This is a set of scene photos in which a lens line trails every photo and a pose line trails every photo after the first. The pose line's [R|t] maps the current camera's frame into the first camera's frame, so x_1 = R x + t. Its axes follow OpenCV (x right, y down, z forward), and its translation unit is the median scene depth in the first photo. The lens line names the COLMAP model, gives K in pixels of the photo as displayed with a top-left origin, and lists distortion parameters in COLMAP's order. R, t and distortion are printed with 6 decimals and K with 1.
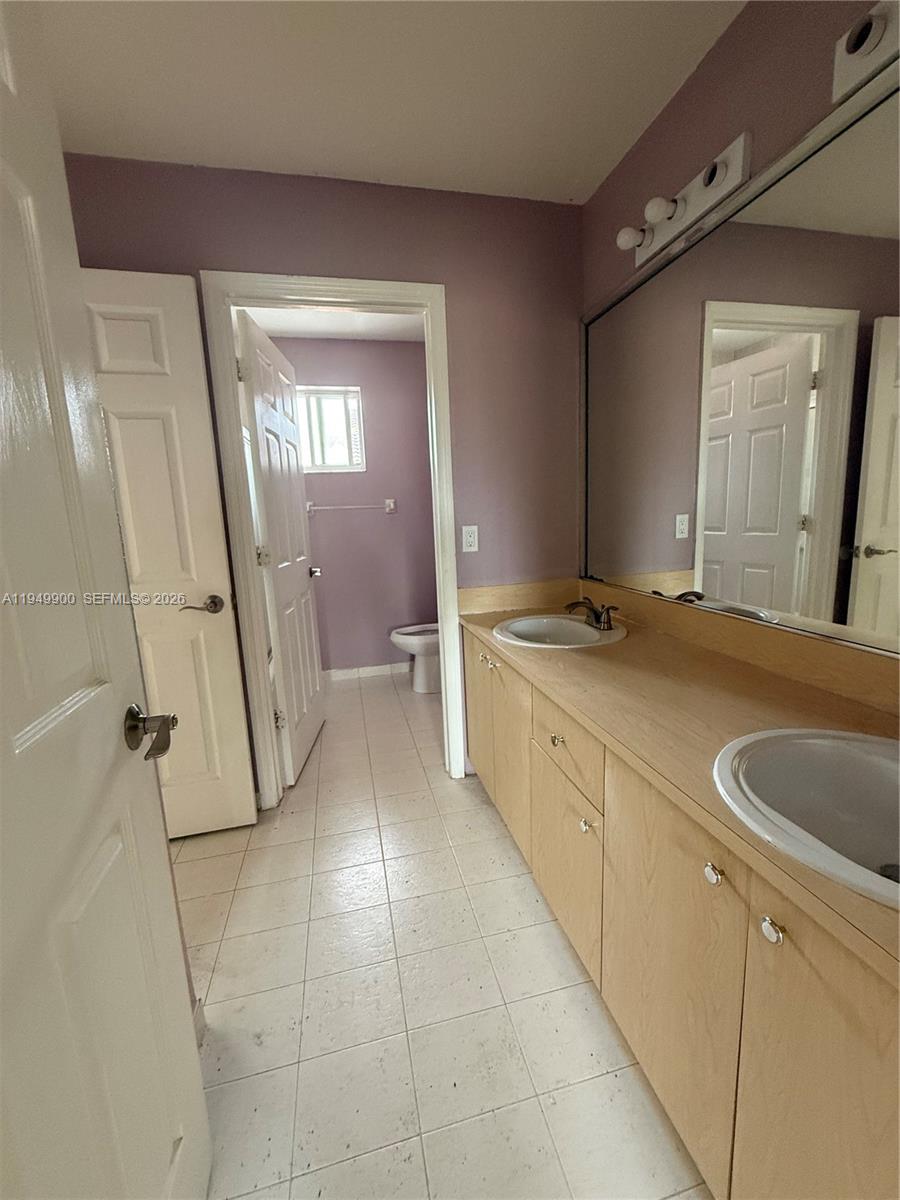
lens RADIAL K [[478.7, 0, 452.2], [0, 478.7, 596.2], [0, 0, 1]] dist [-0.000273, 0.000099]
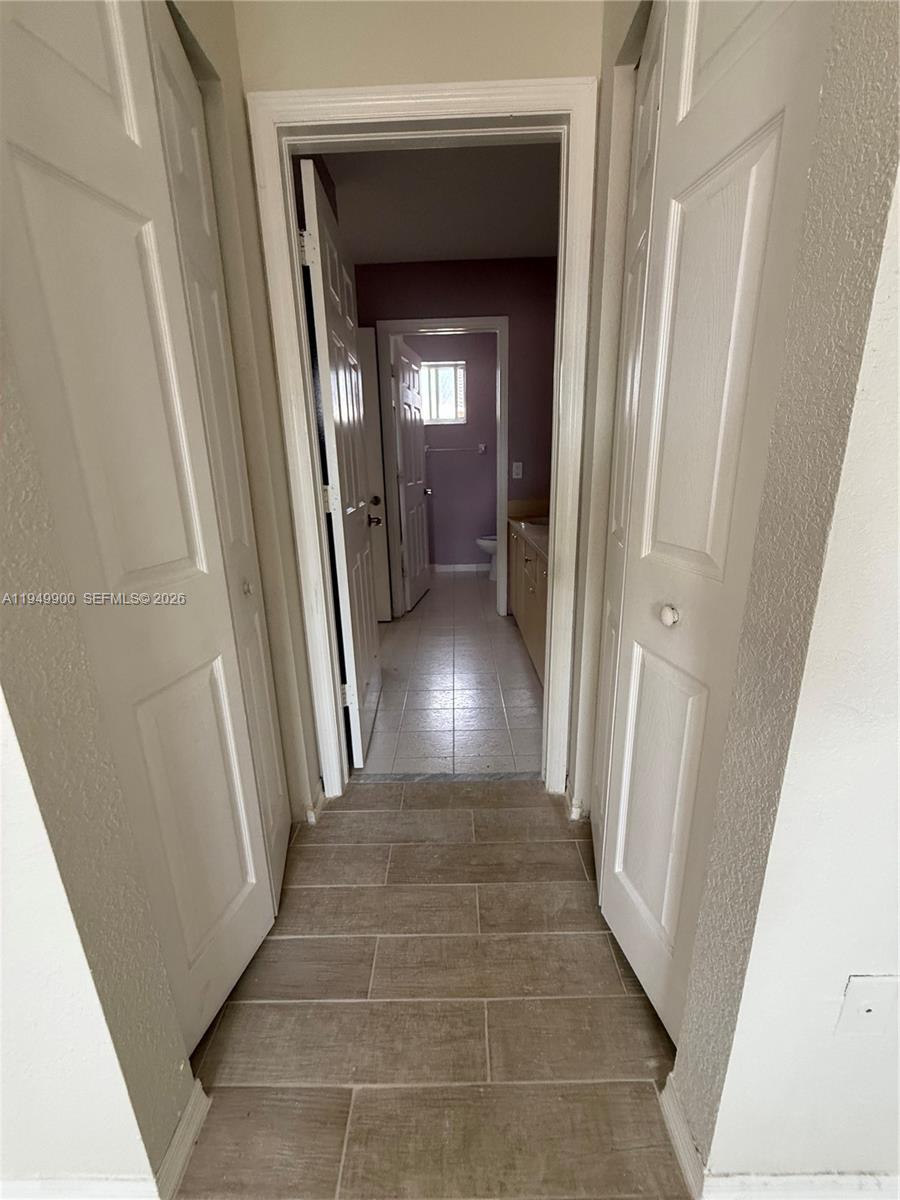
lens RADIAL K [[478.7, 0, 452.8], [0, 478.7, 599.1], [0, 0, 1]] dist [-0.000273, 0.000099]
pose [[0.972259, 0.081092, -0.219401, 0.196448], [-0.054199, 0.990557, 0.125937, 0.113229], [0.227542, -0.110552, 0.967472, -0.639013]]
